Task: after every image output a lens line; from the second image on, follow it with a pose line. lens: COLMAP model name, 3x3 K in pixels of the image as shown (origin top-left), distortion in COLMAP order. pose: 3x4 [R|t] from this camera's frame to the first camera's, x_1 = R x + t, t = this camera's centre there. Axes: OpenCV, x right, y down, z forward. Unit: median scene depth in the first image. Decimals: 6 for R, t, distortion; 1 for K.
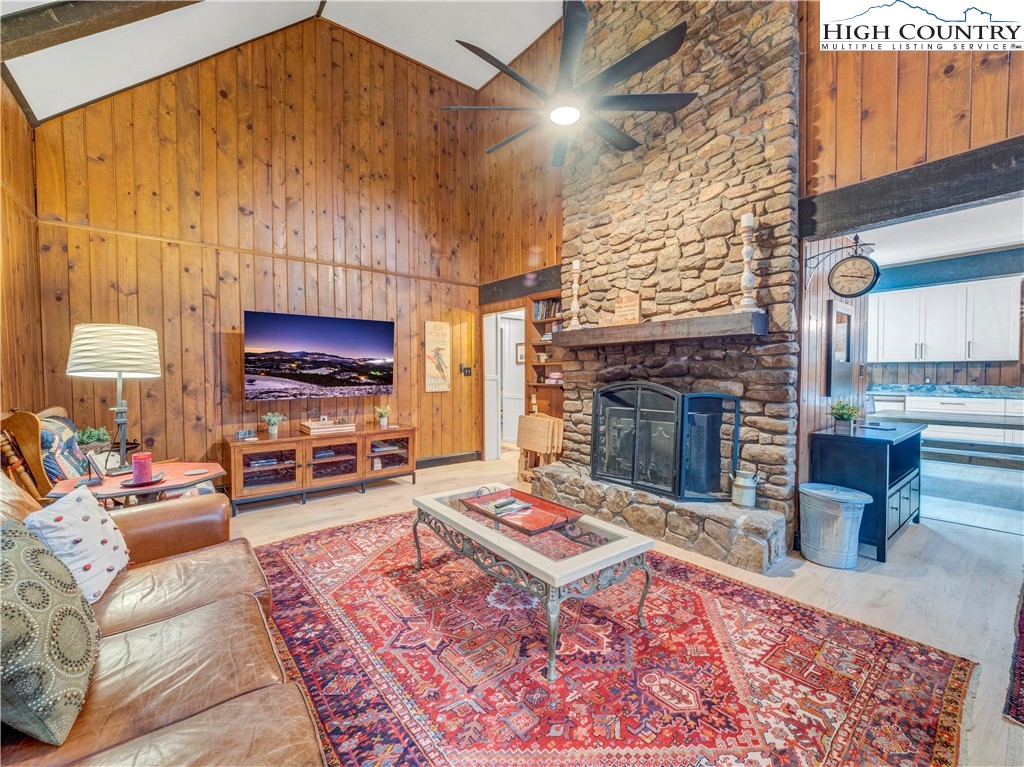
lens RADIAL K [[425.4, 0, 512.0], [0, 425.4, 383.5], [0, 0, 1]] dist [-0.007999, 0.000089]
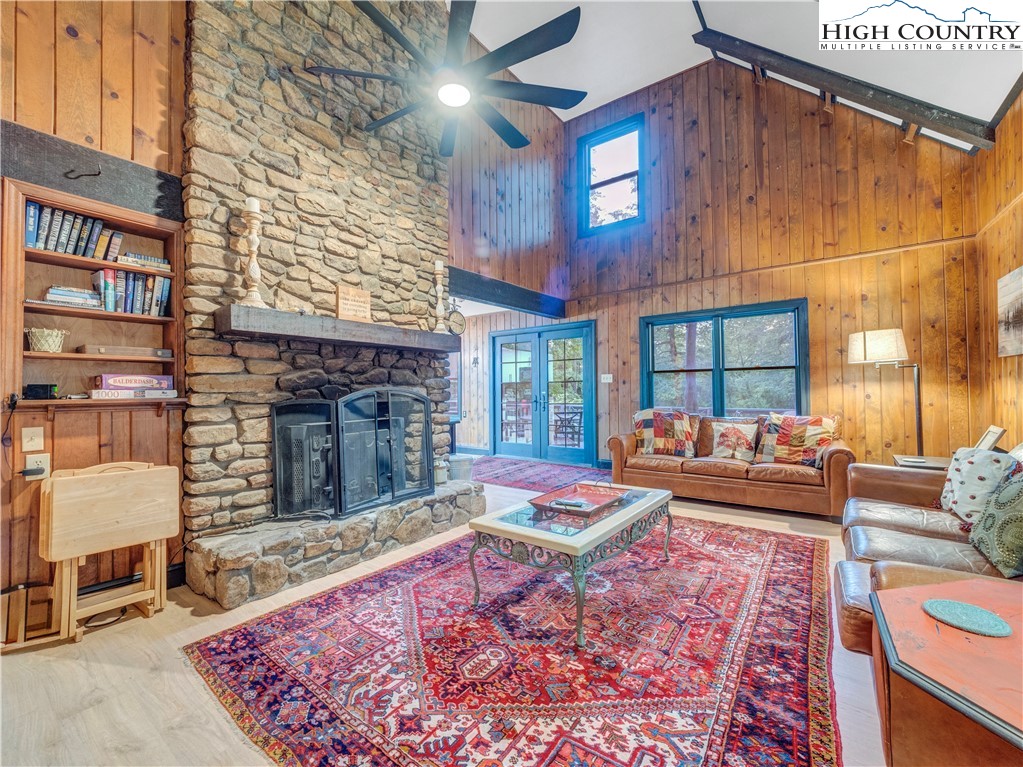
lens RADIAL K [[438.8, 0, 498.3], [0, 438.8, 381.1], [0, 0, 1]] dist [-0.001693, -0.000351]
pose [[-0.242935, 0.026103, 0.969691, -0.653794], [0.037037, 0.999159, -0.017618, 0.006766], [-0.969335, 0.031634, -0.243697, 0.939773]]
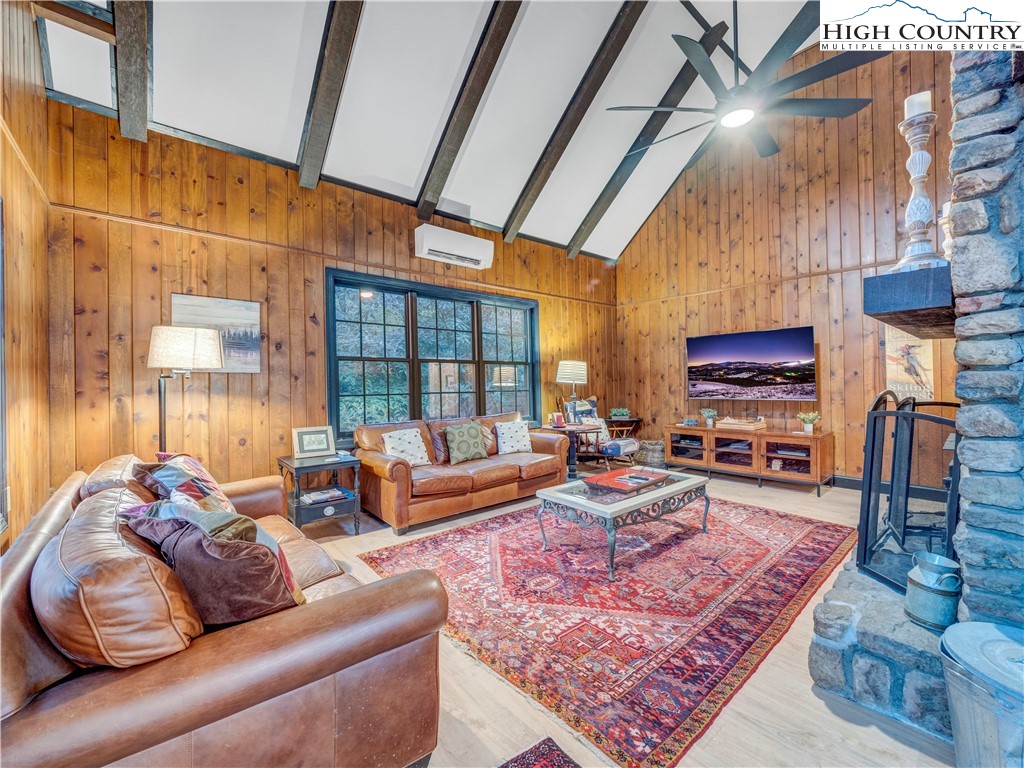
lens RADIAL K [[425.4, 0, 512.0], [0, 425.4, 384.0], [0, 0, 1]] dist [-0.007999, 0.000089]
pose [[0.052228, 0.004928, -0.998623, 0.871670], [-0.015787, 0.999867, 0.004108, -0.007067], [0.998510, 0.015551, 0.052299, 0.353300]]
